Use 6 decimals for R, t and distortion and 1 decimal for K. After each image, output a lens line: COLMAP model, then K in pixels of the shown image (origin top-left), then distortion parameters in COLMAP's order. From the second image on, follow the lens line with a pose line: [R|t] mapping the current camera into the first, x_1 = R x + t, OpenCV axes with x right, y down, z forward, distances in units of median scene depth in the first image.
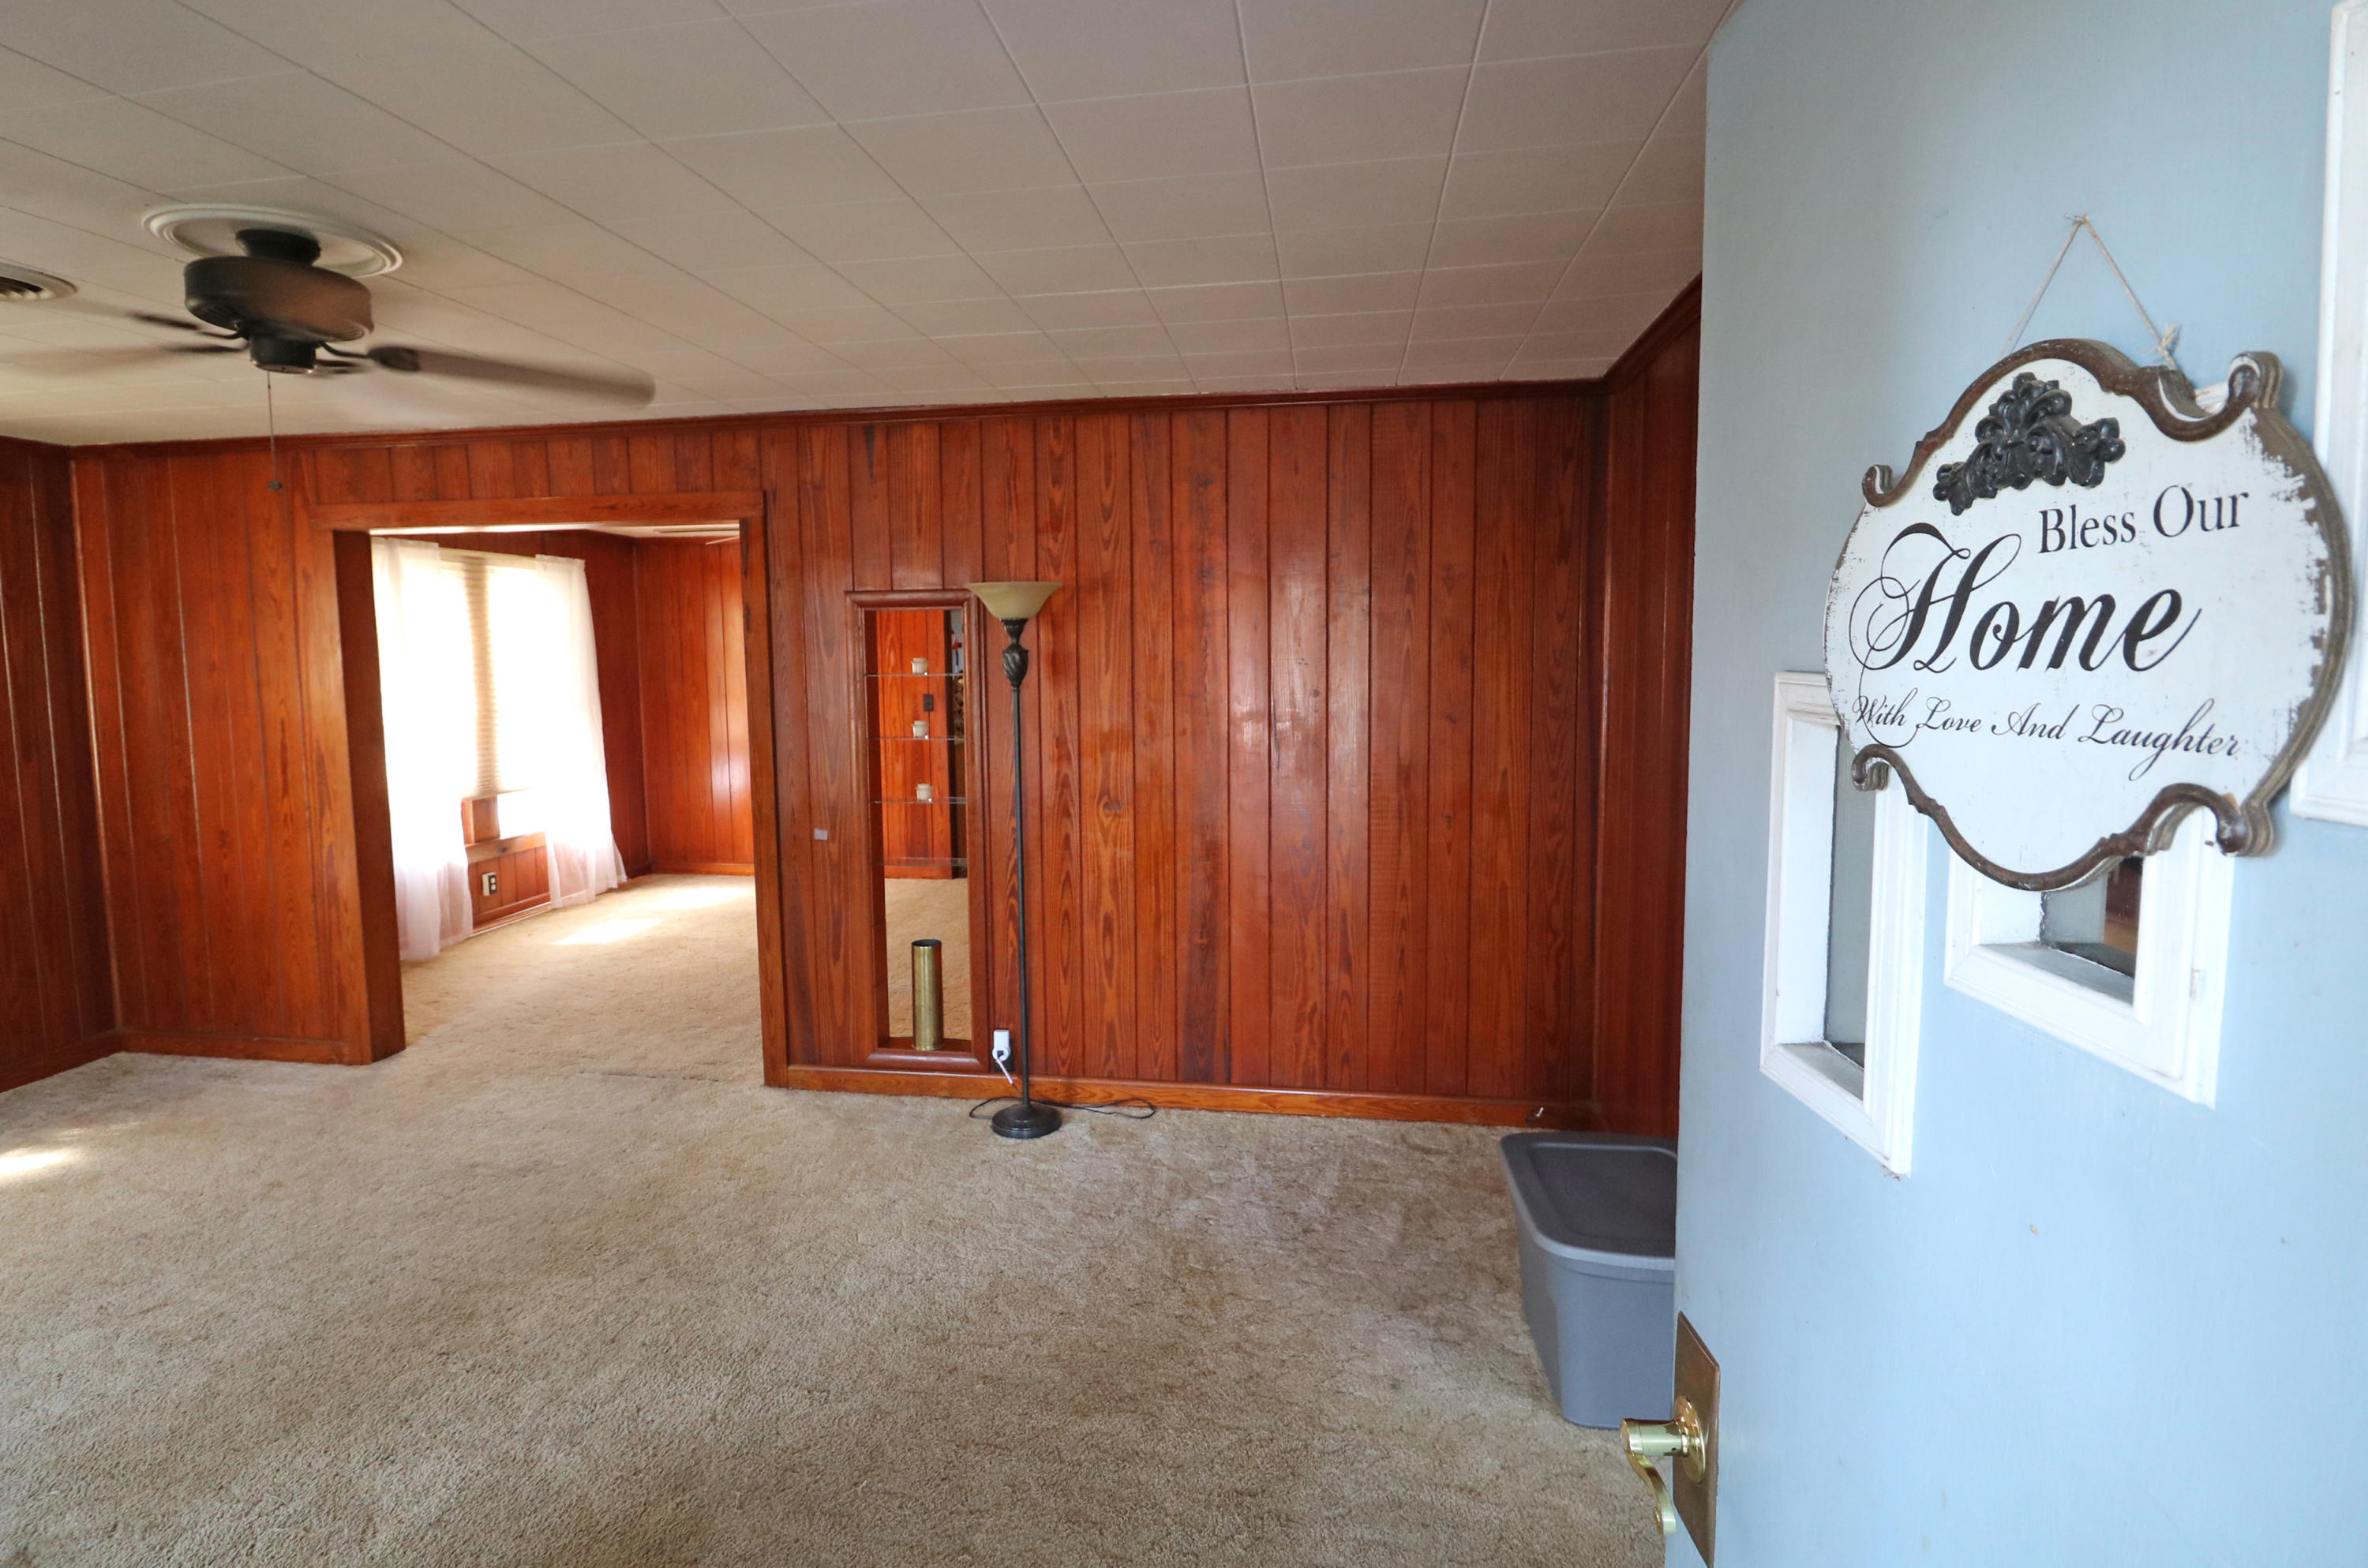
lens RADIAL K [[1109.0, 0, 1184.4], [0, 1109.0, 756.9], [0, 0, 1]] dist [-0.001464, -0.014026]
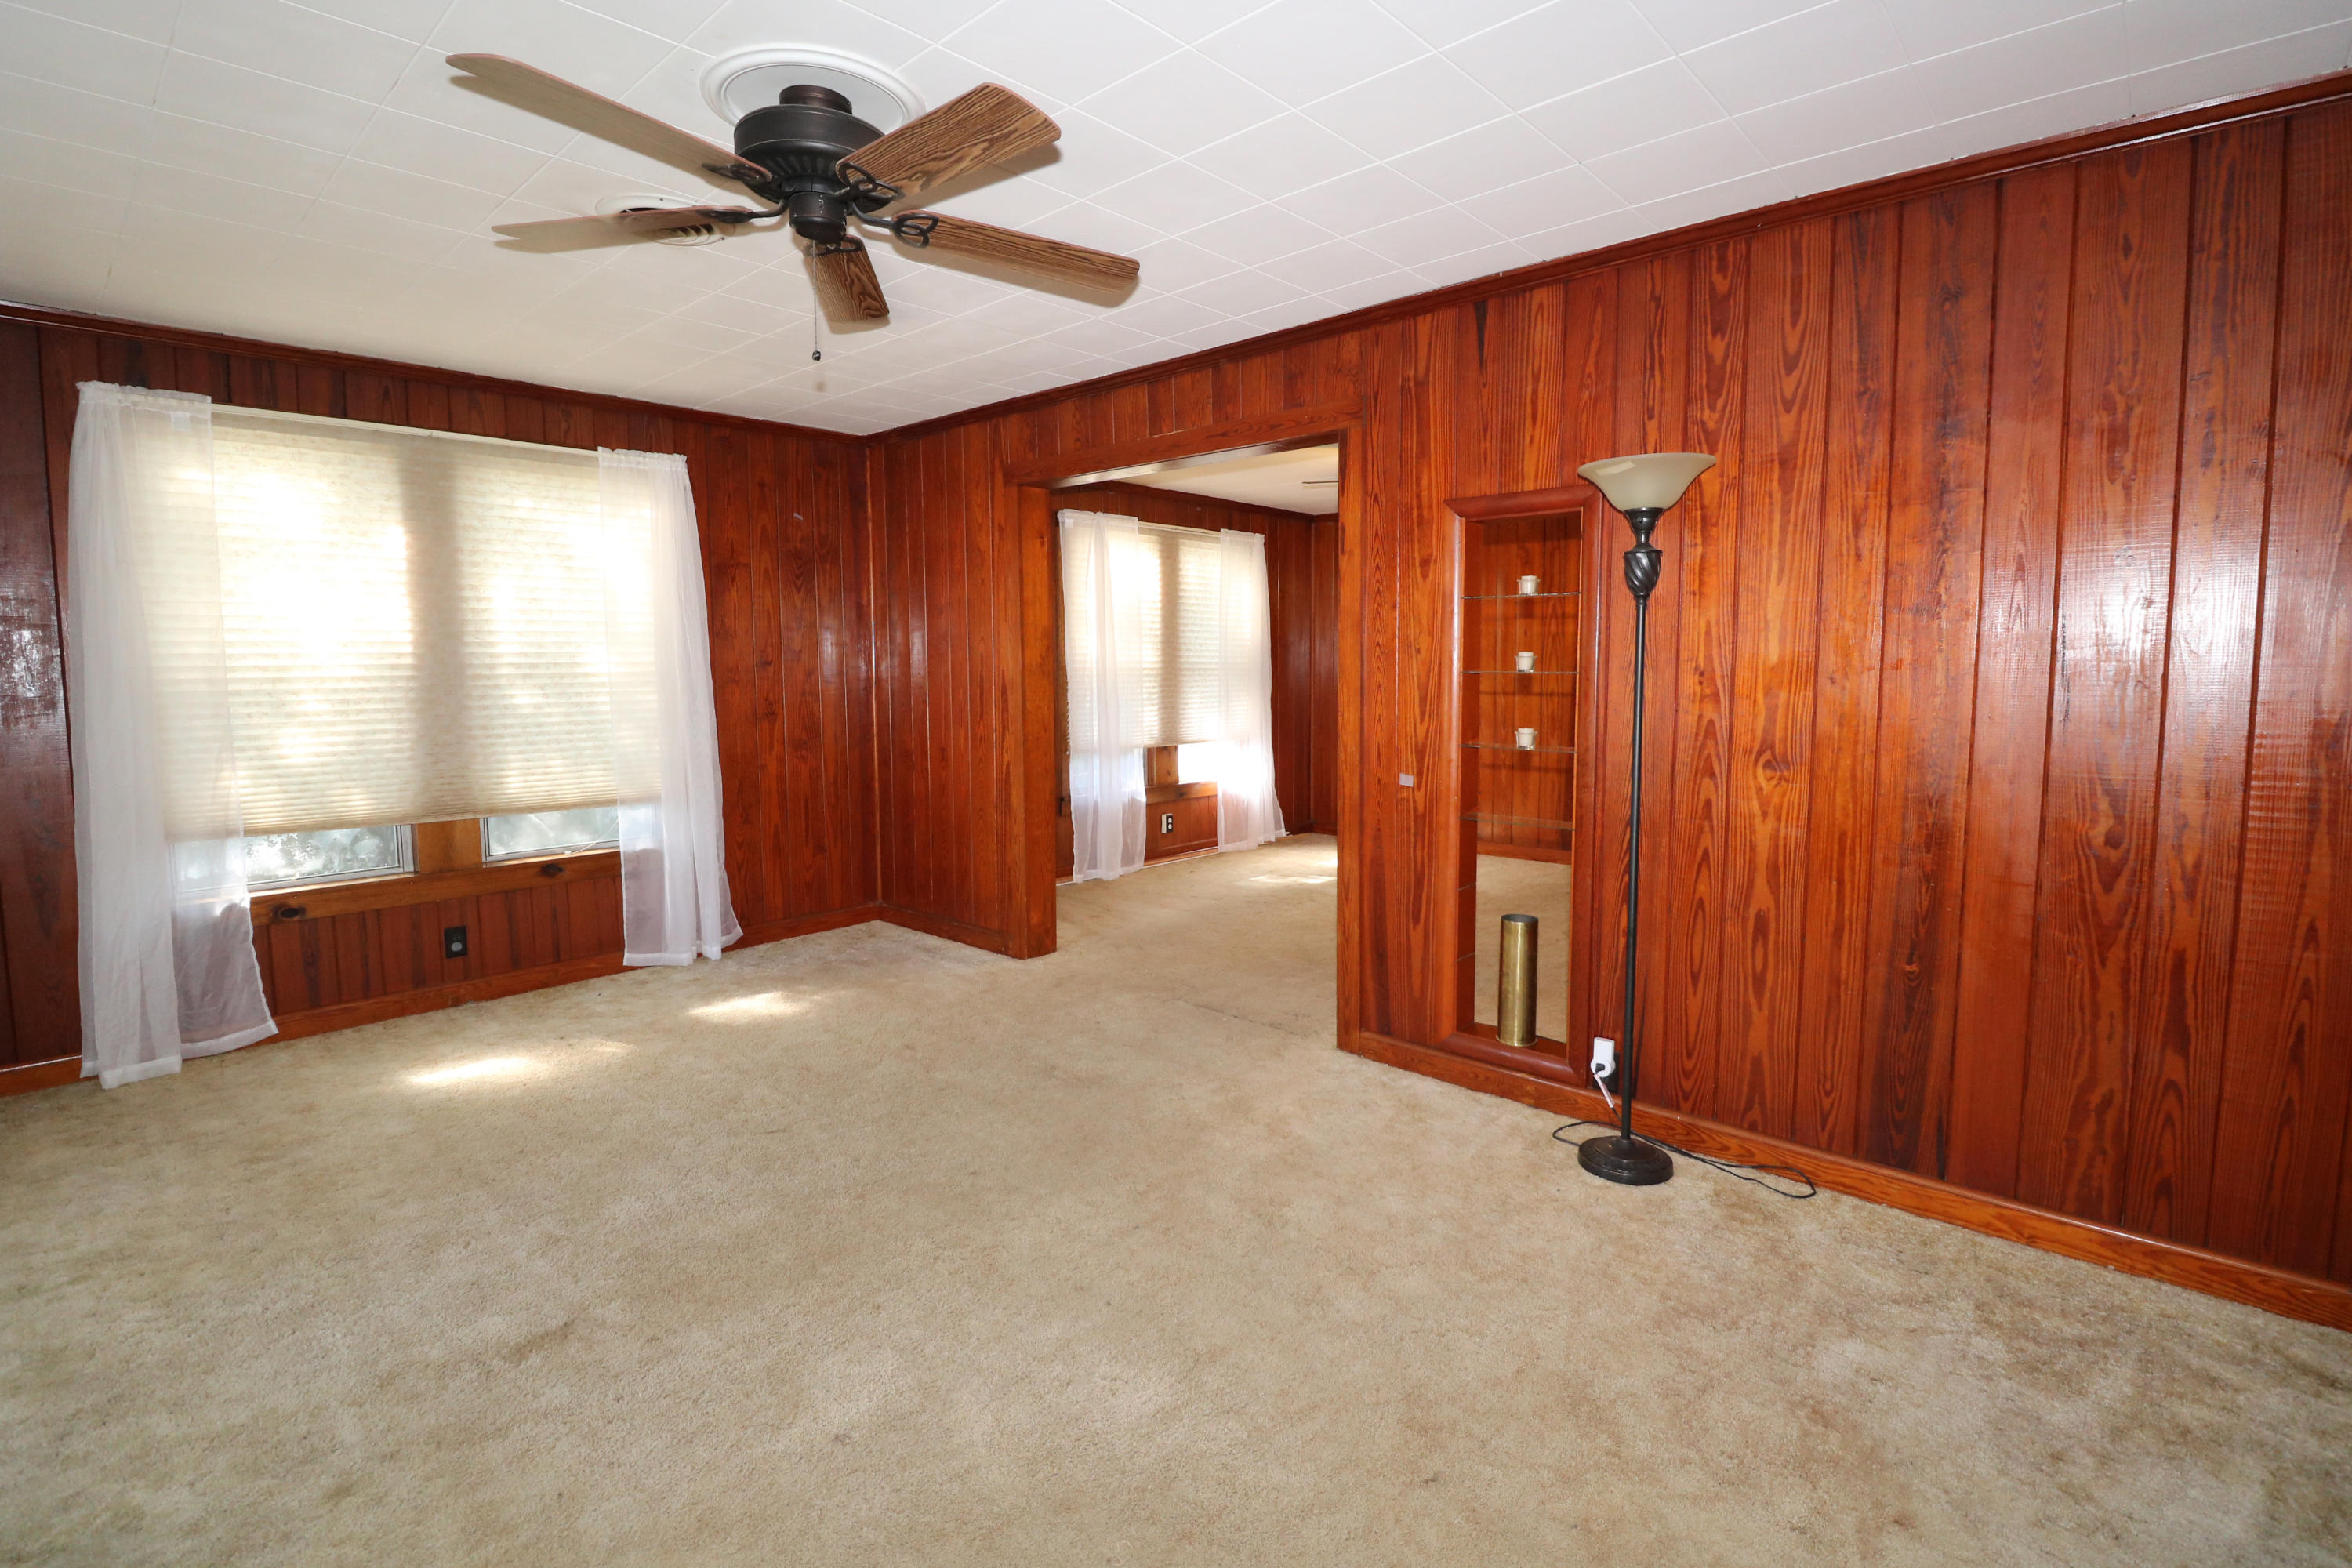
lens RADIAL K [[1101.6, 0, 1176.4], [0, 1101.6, 757.0], [0, 0, 1]] dist [-0.001464, -0.014026]
pose [[0.822488, 0.054156, -0.566198, 0.019764], [-0.048029, 0.998514, 0.025738, 0.039105], [0.566751, 0.006025, 0.823867, 0.173725]]
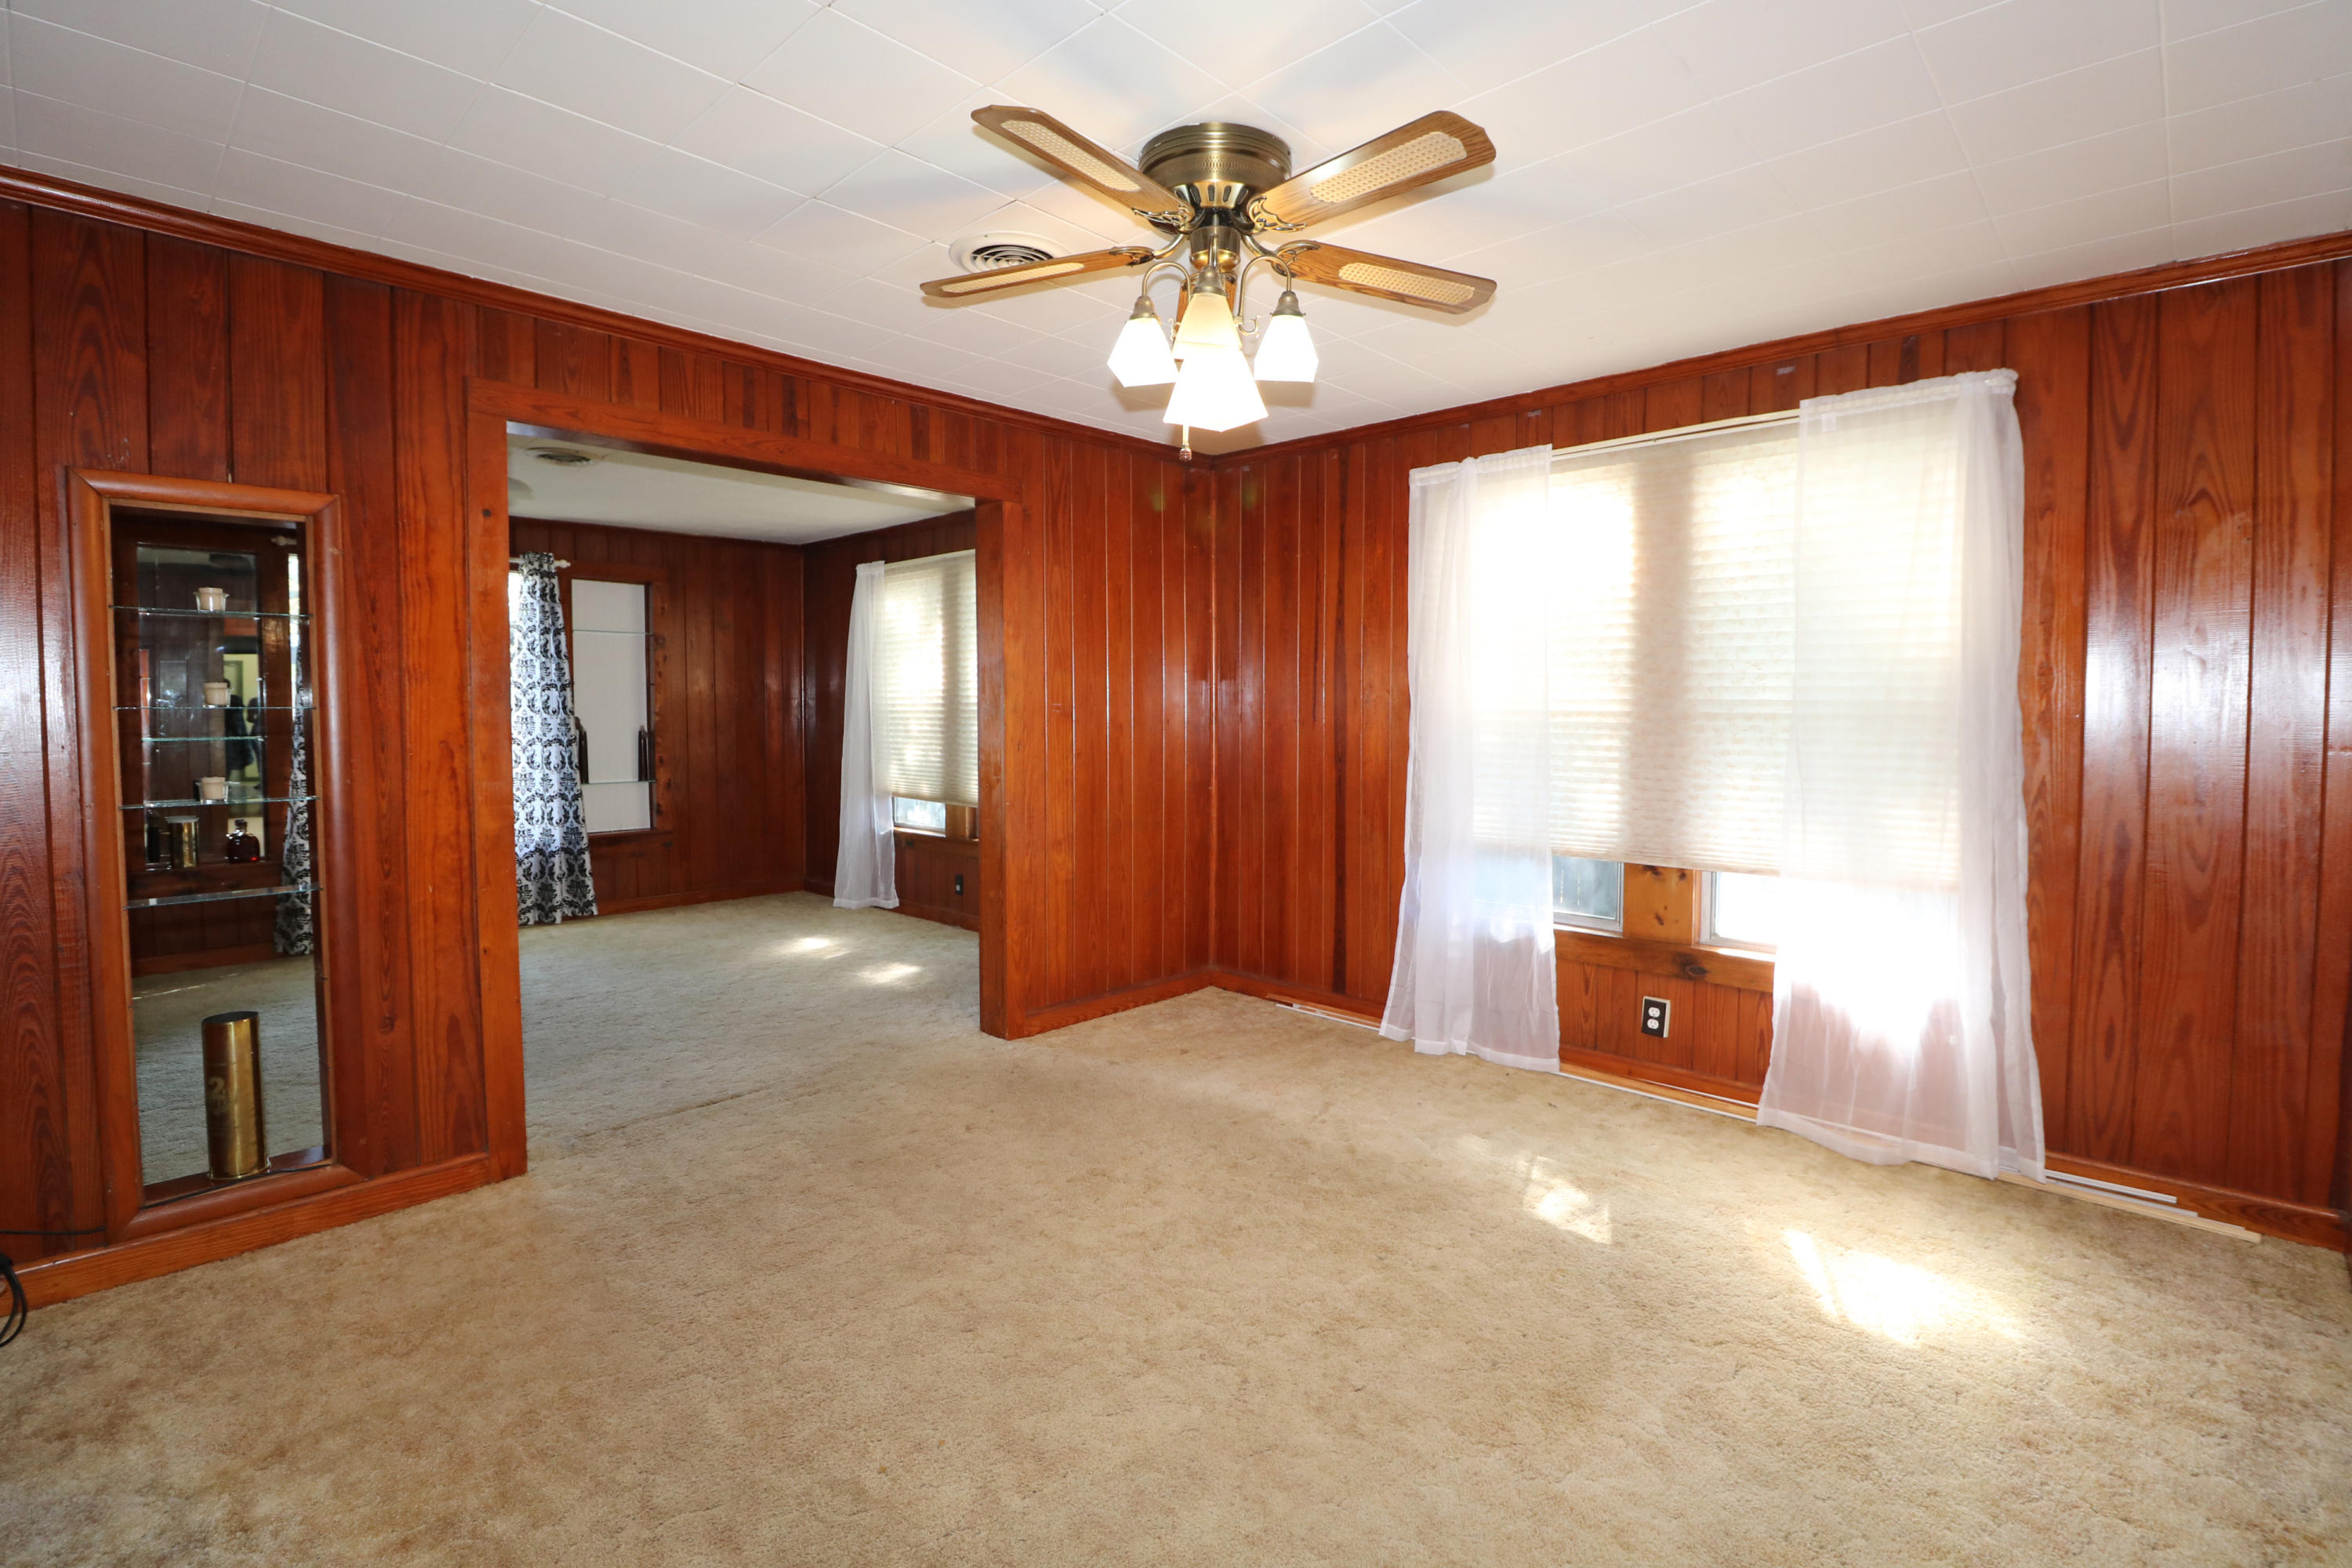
lens RADIAL K [[1101.6, 0, 1176.4], [0, 1101.6, 757.0], [0, 0, 1]] dist [-0.001464, -0.014026]
pose [[-0.604809, 0.033697, -0.795657, -0.062750], [-0.064608, 0.993735, 0.091196, -0.109623], [0.793746, 0.106562, -0.598843, 2.314865]]
